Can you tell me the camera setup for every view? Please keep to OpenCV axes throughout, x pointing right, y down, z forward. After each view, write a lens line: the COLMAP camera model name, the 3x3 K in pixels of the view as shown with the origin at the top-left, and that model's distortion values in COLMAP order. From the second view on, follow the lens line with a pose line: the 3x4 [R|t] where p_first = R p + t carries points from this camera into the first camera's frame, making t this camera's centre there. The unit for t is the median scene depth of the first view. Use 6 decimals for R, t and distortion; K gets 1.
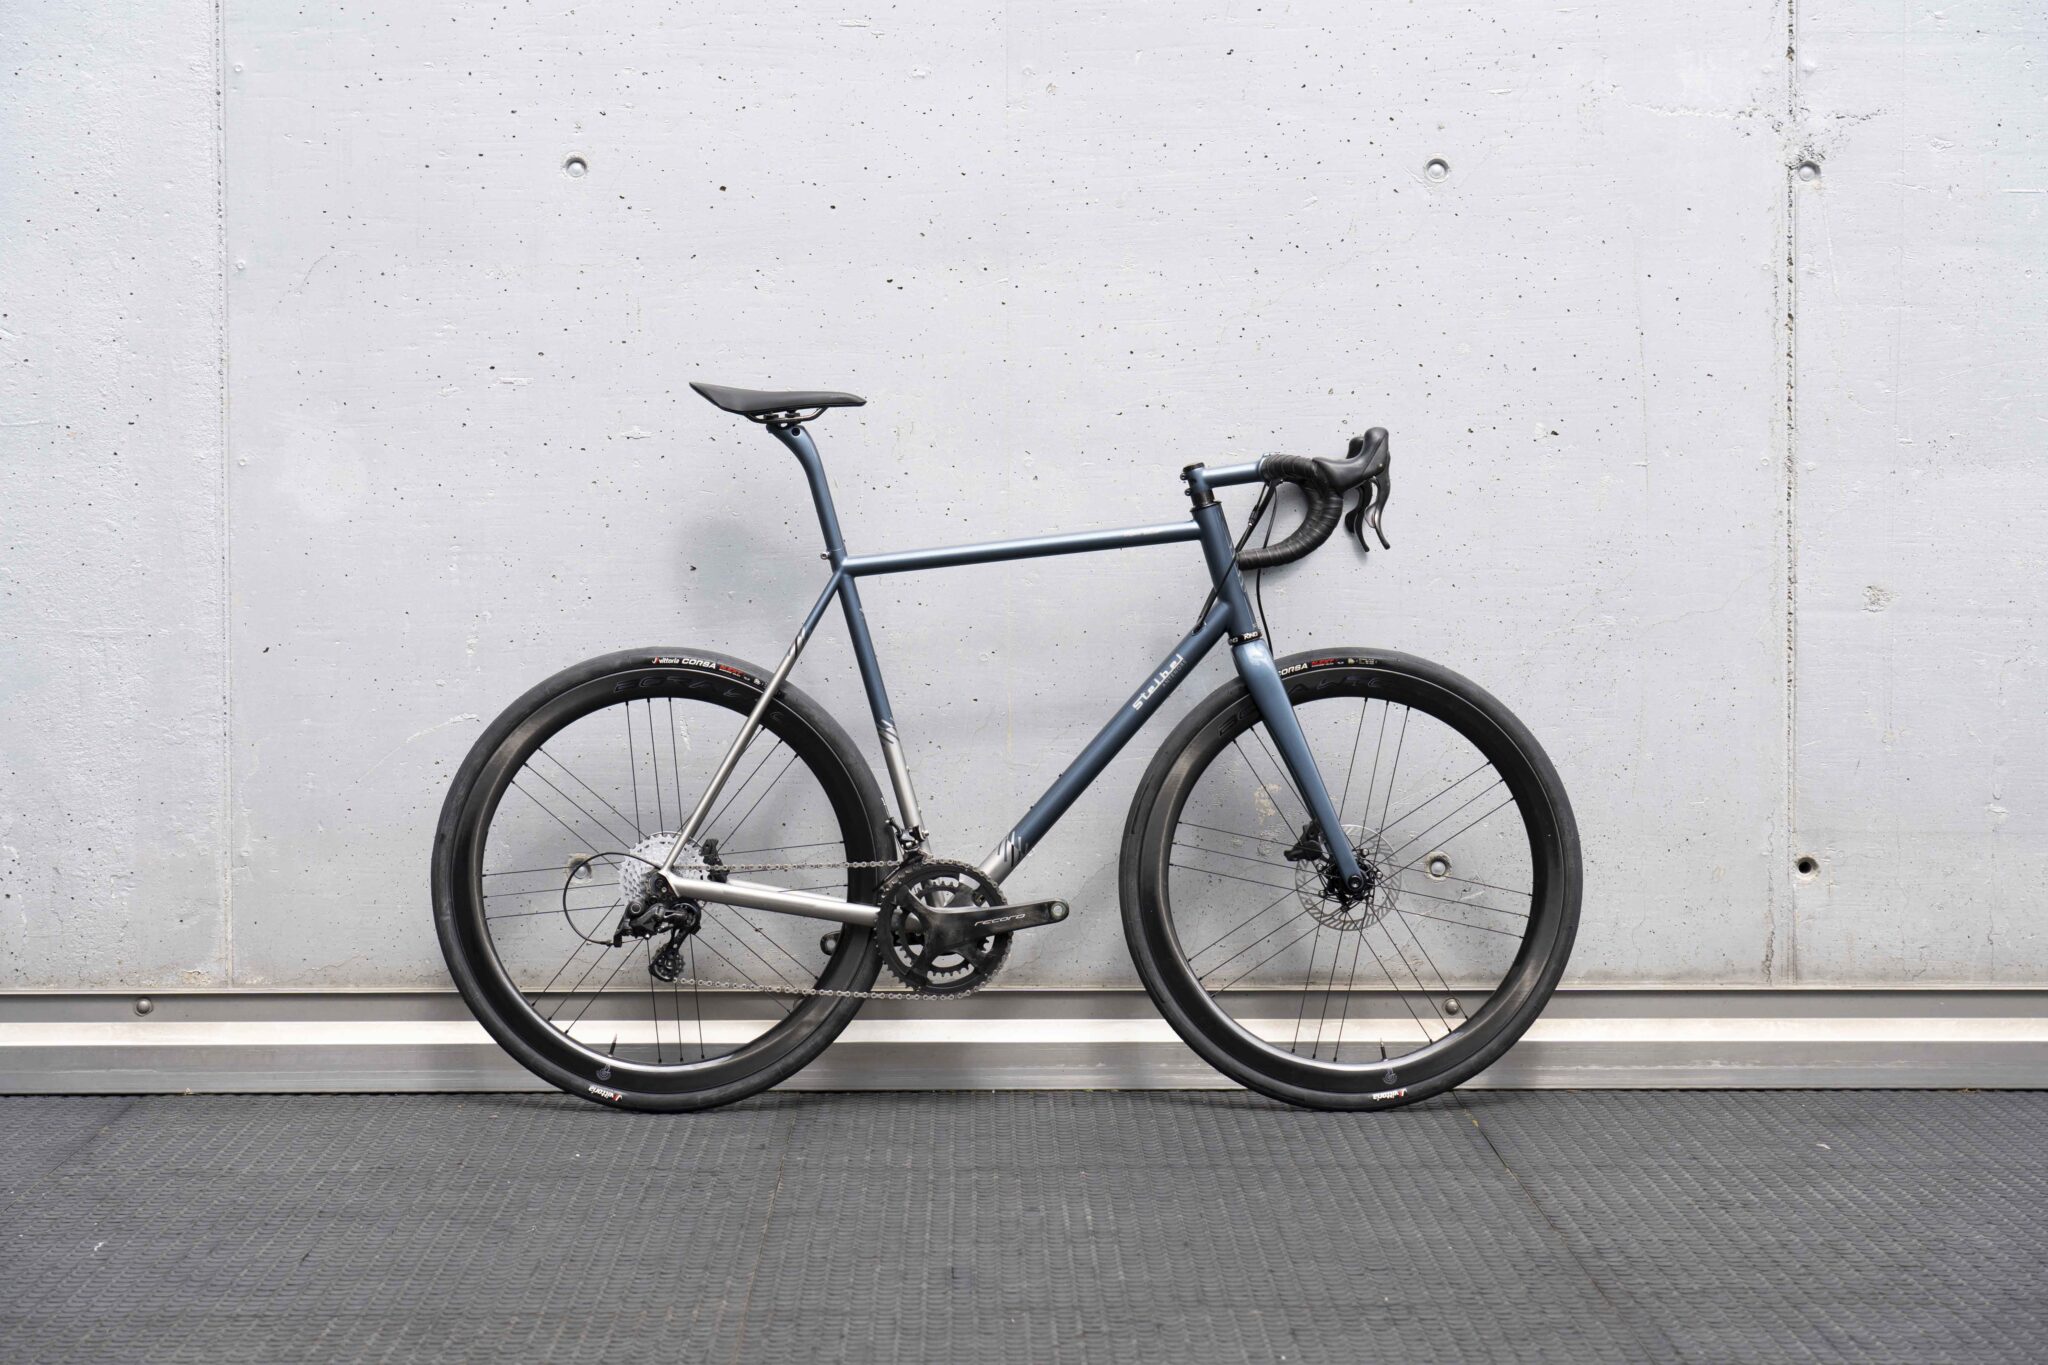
lens RADIAL K [[4435.6, 0, 1024.0], [0, 4435.6, 682.5], [0, 0, 1]] dist [0.056077, -0.017228]
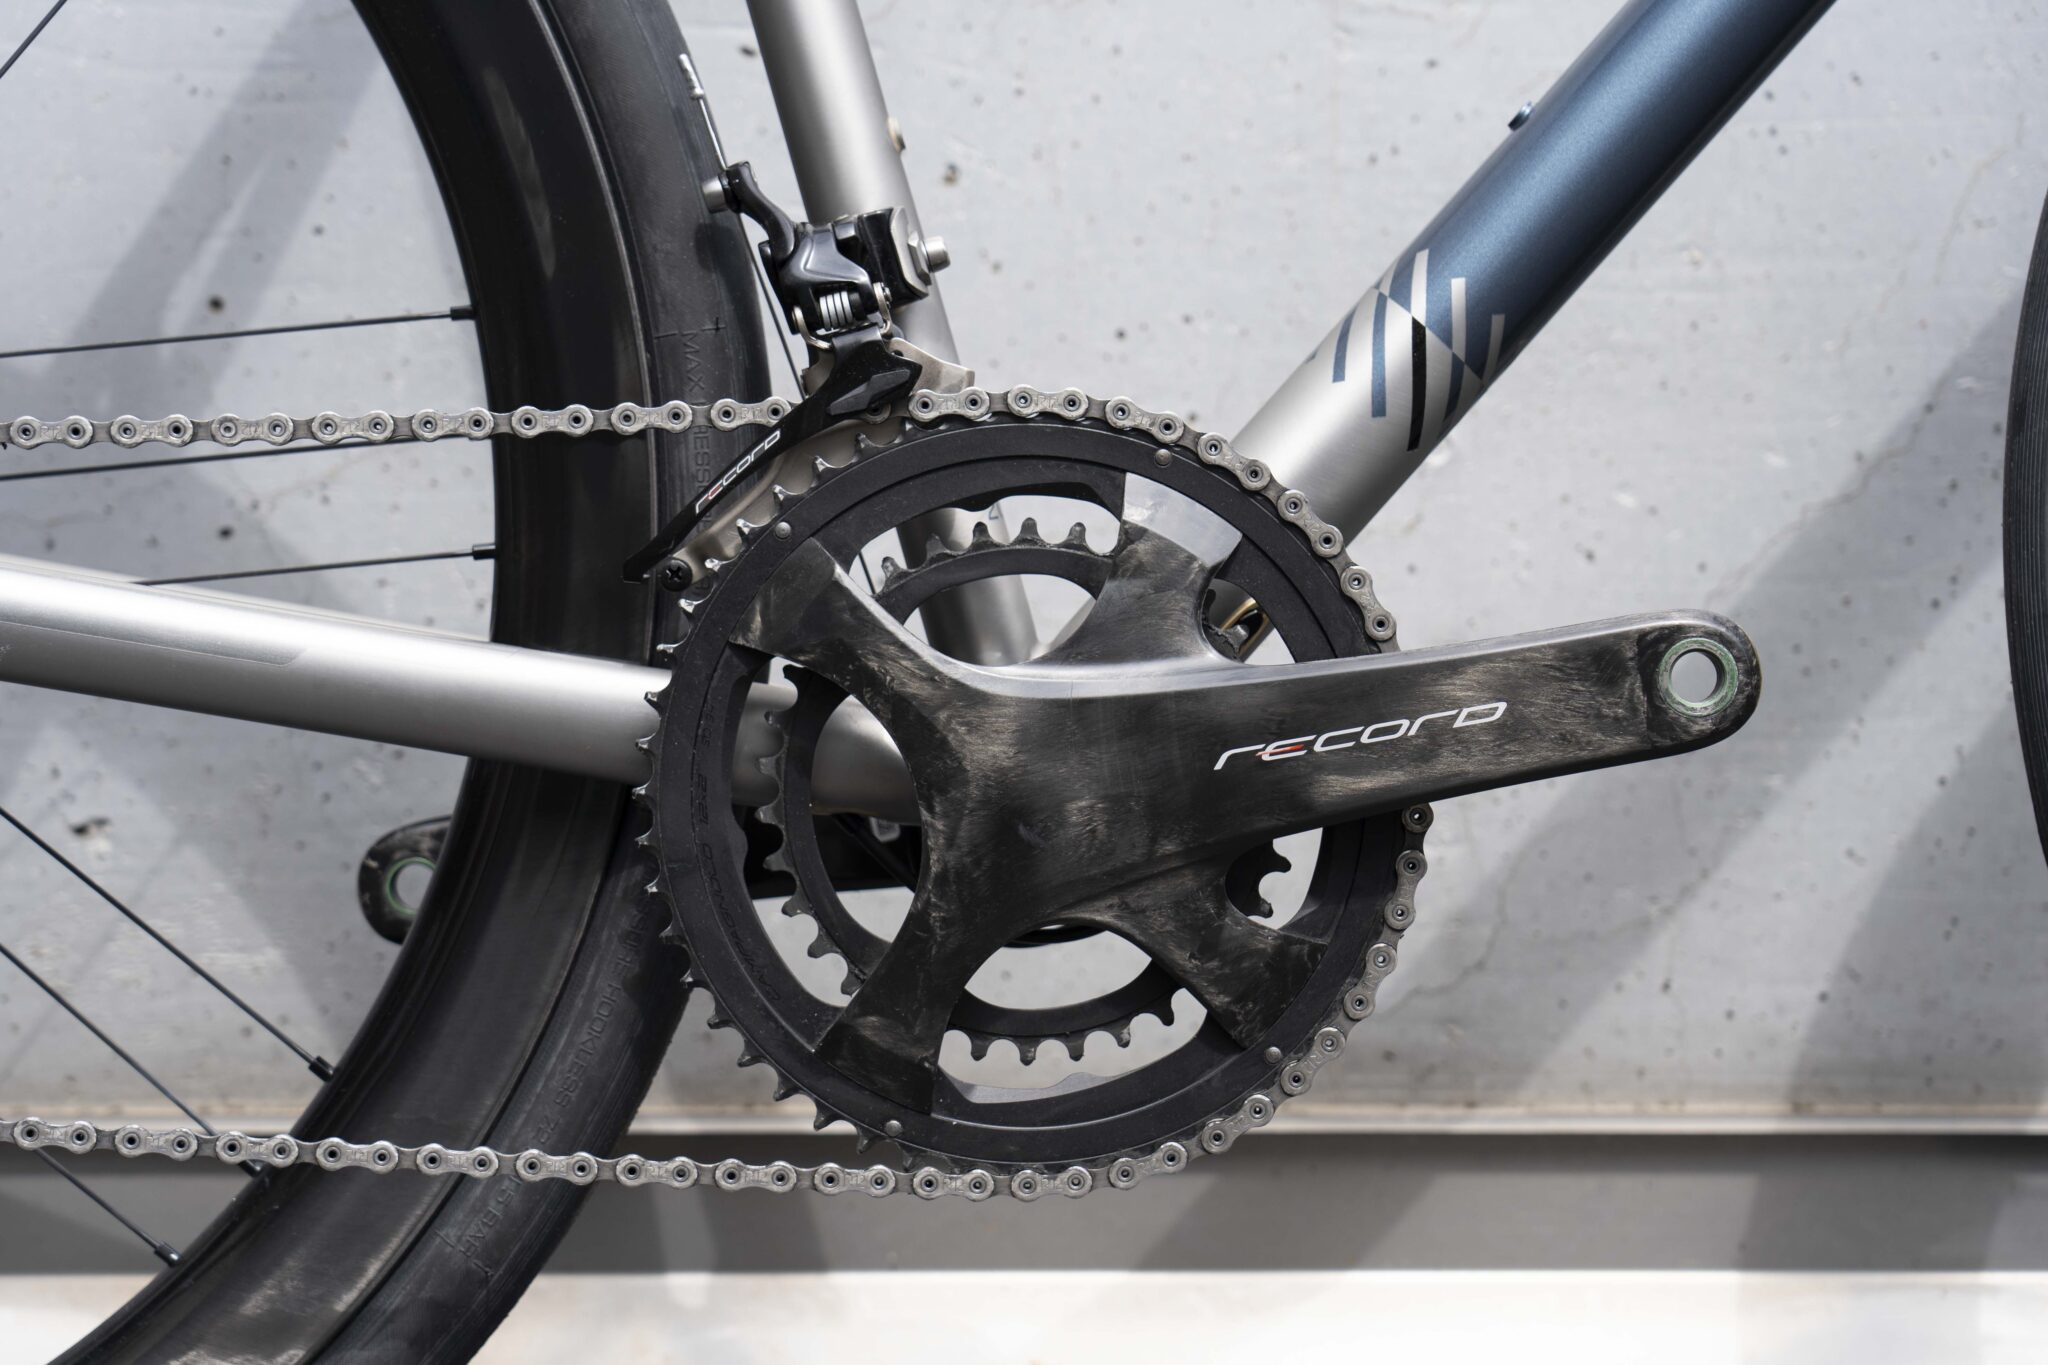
lens RADIAL K [[5435.7, 0, 1024.0], [0, 5435.7, 682.5], [0, 0, 1]] dist [0.123888, 0.240420]
pose [[0.999987, 0.001297, 0.004953, -0.019515], [-0.001296, 0.999999, -0.000258, 0.051292], [-0.004954, 0.000252, 0.999988, 0.784845]]
